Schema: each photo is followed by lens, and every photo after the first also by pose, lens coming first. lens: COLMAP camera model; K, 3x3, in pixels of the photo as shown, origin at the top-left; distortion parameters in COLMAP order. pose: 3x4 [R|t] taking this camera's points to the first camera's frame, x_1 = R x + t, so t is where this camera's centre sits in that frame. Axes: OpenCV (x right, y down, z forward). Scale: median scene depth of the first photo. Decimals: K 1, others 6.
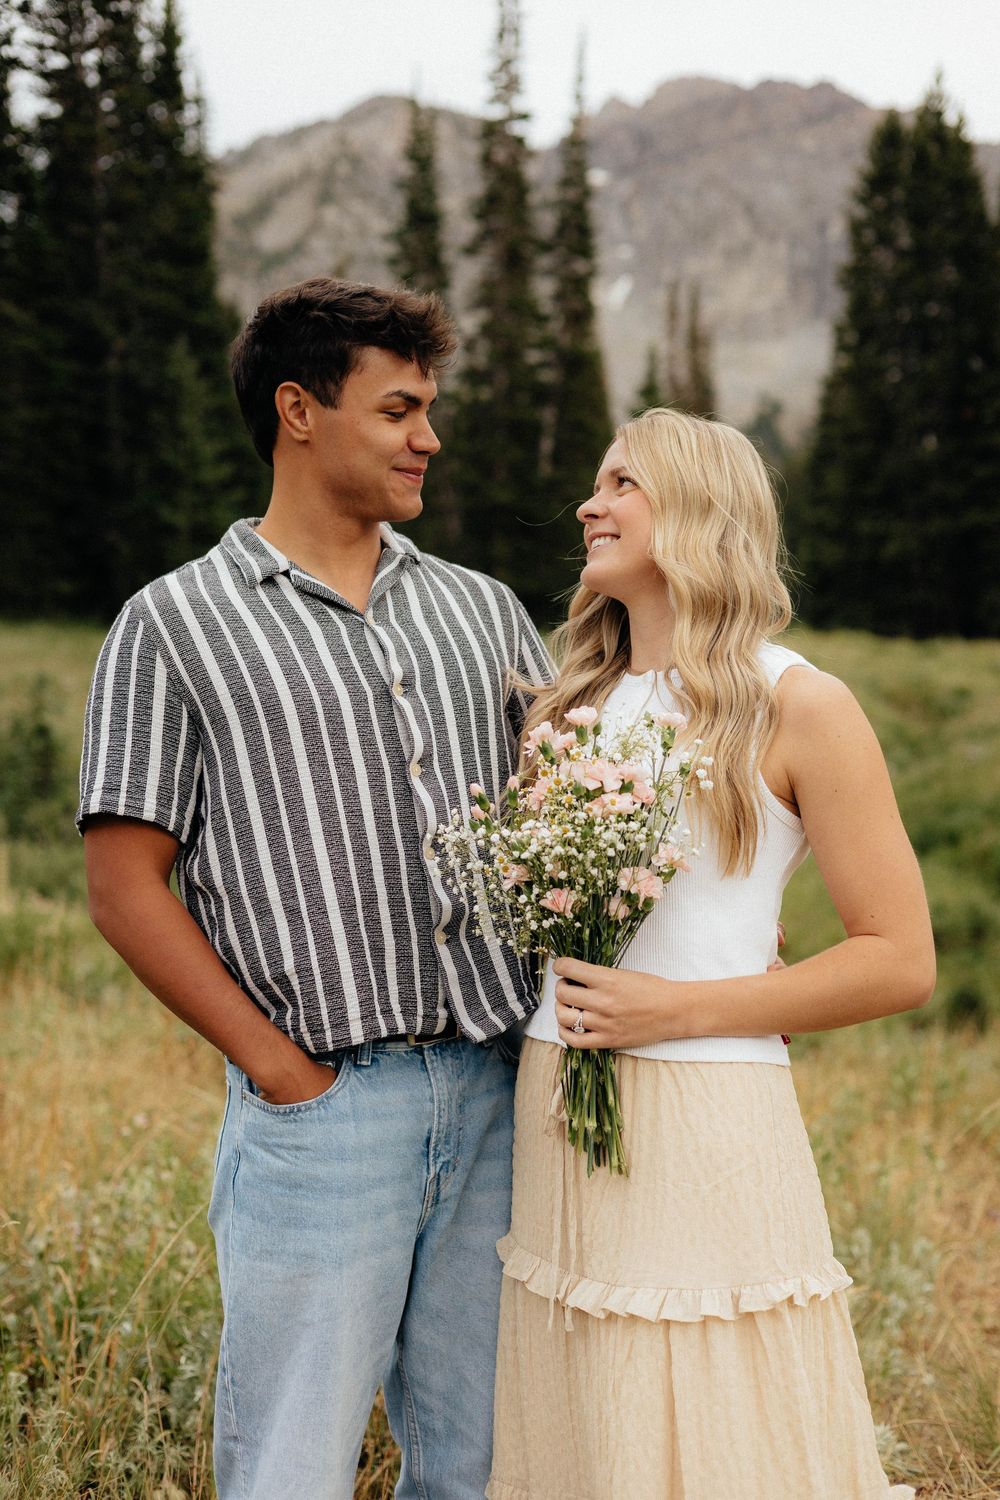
lens RADIAL K [[2223.2, 0, 500.0], [0, 2223.2, 750.0], [0, 0, 1]] dist [0.082750, 0.004055]
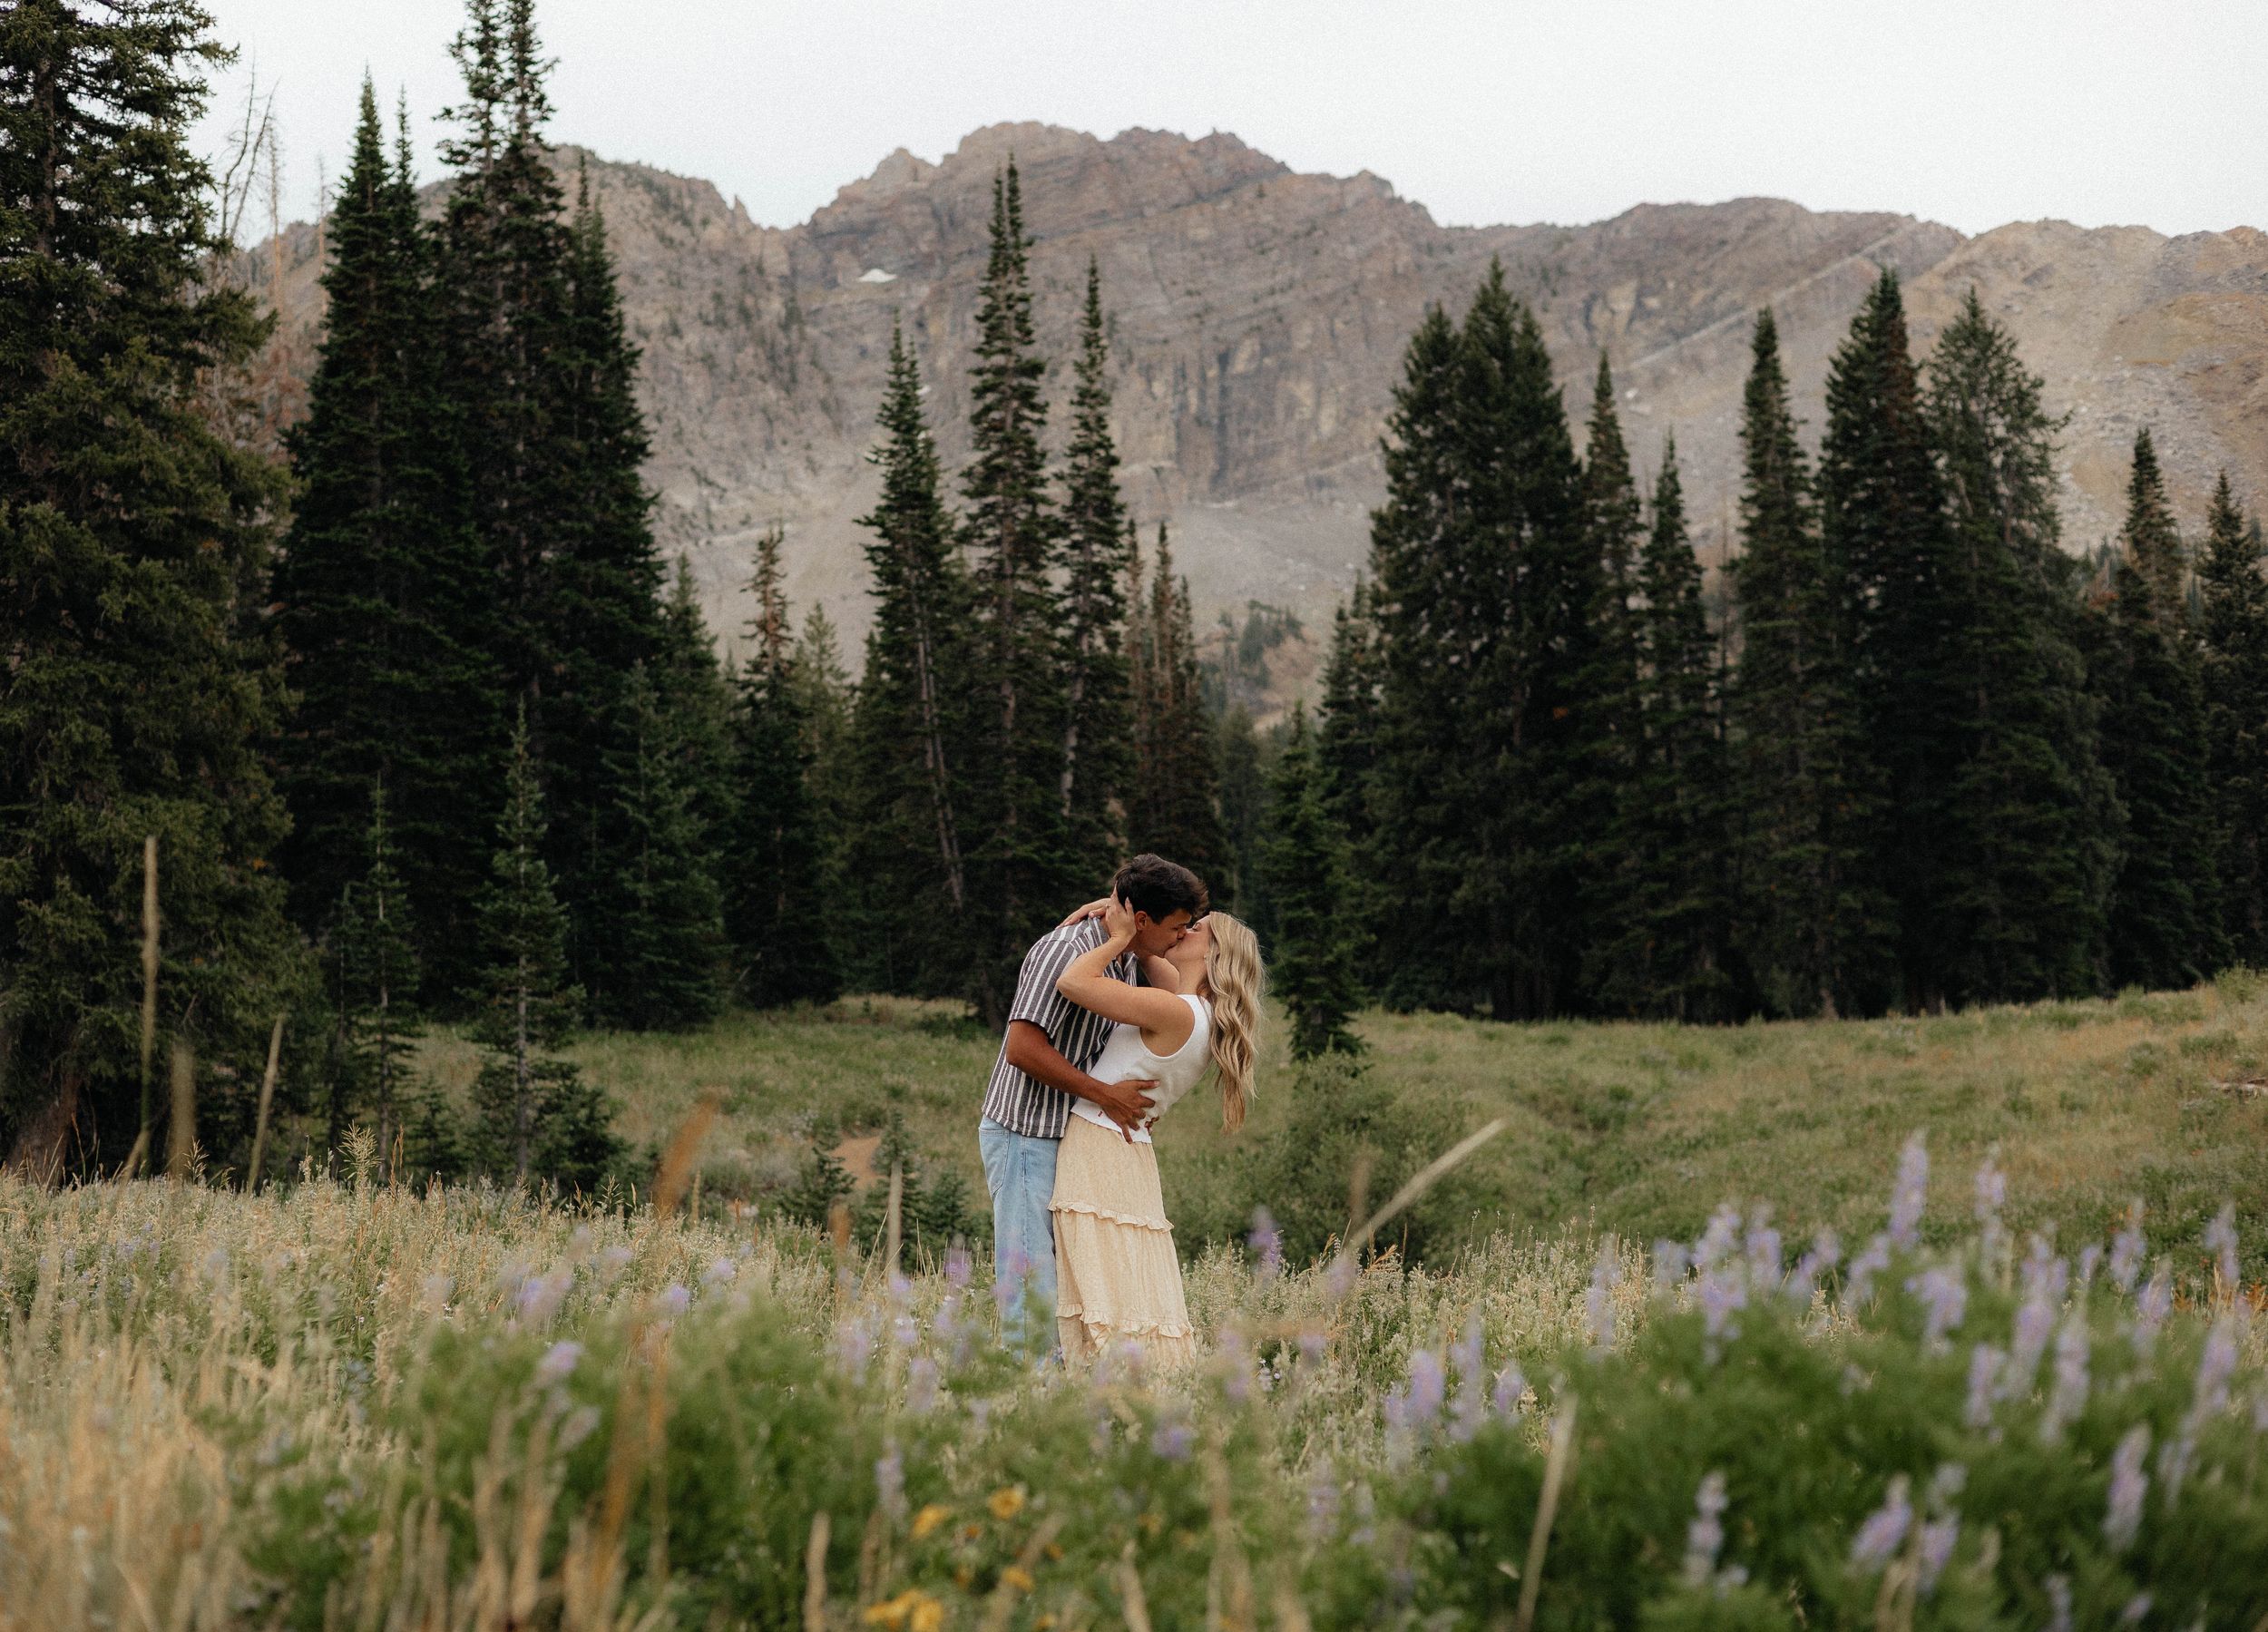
lens RADIAL K [[3636.3, 0, 1100.0], [0, 3636.3, 816.9], [0, 0, 1]] dist [-0.006782, 0.132304]
pose [[0.993709, -0.008055, 0.111704, -0.081585], [0.018839, 0.995220, -0.095827, -0.001180], [-0.110398, 0.097328, 0.989110, -0.192625]]
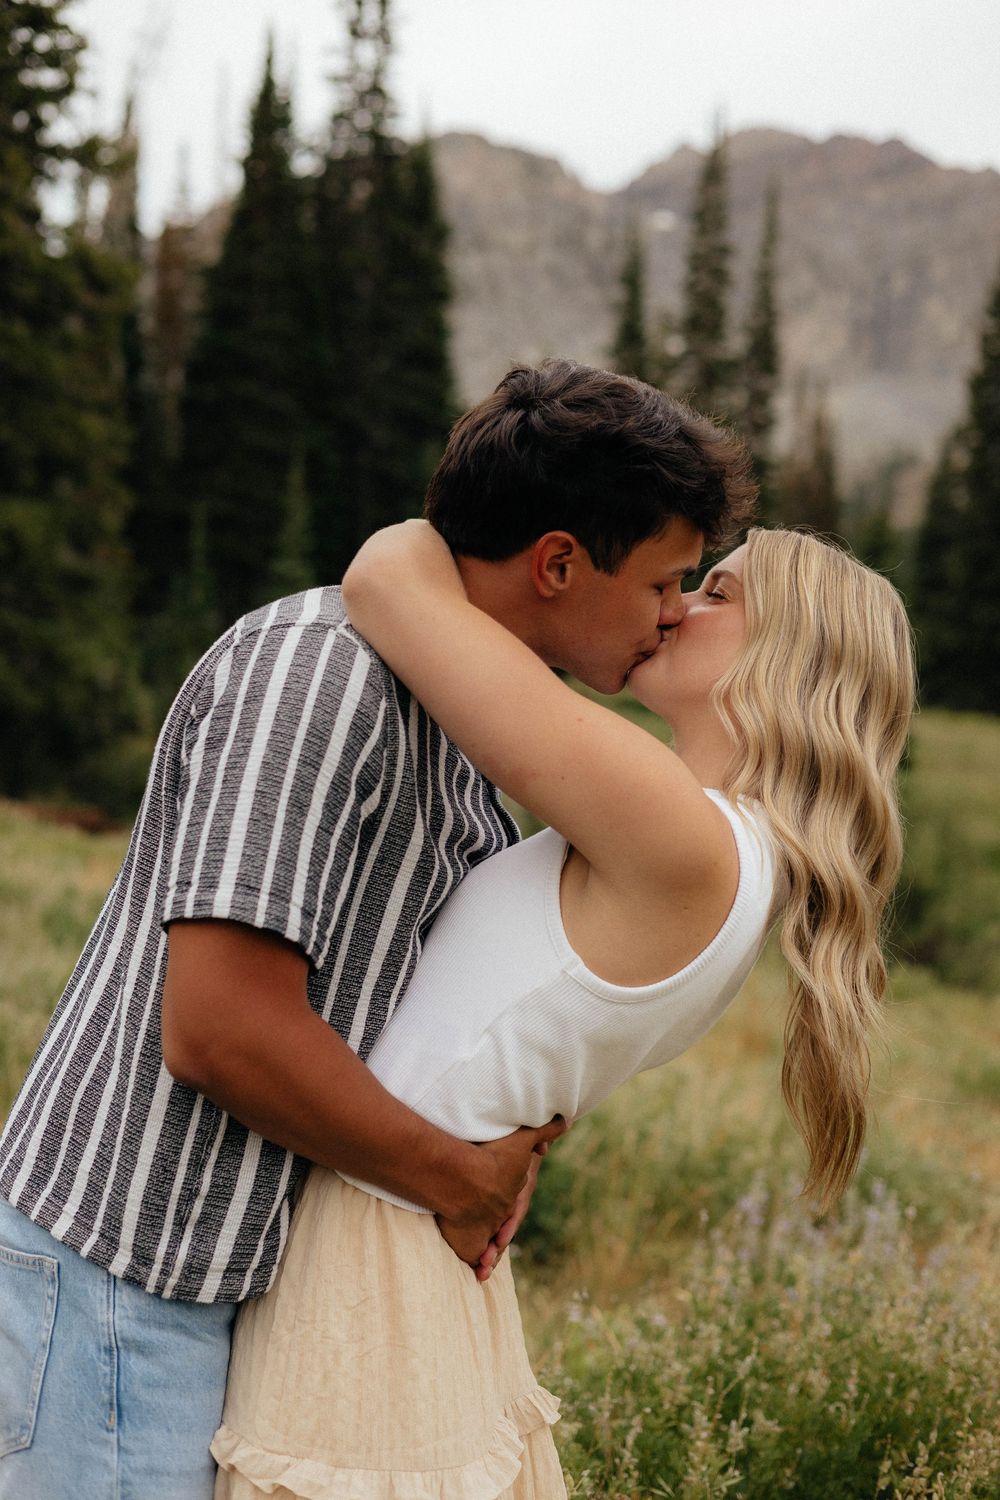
lens RADIAL K [[2263.2, 0, 500.0], [0, 2263.2, 750.0], [0, 0, 1]] dist [0.038183, 0.103404]
pose [[0.998567, 0.052635, -0.009684, -0.058359], [-0.052771, 0.998504, -0.014322, -0.006245], [0.008915, 0.014813, 0.999851, -0.108919]]
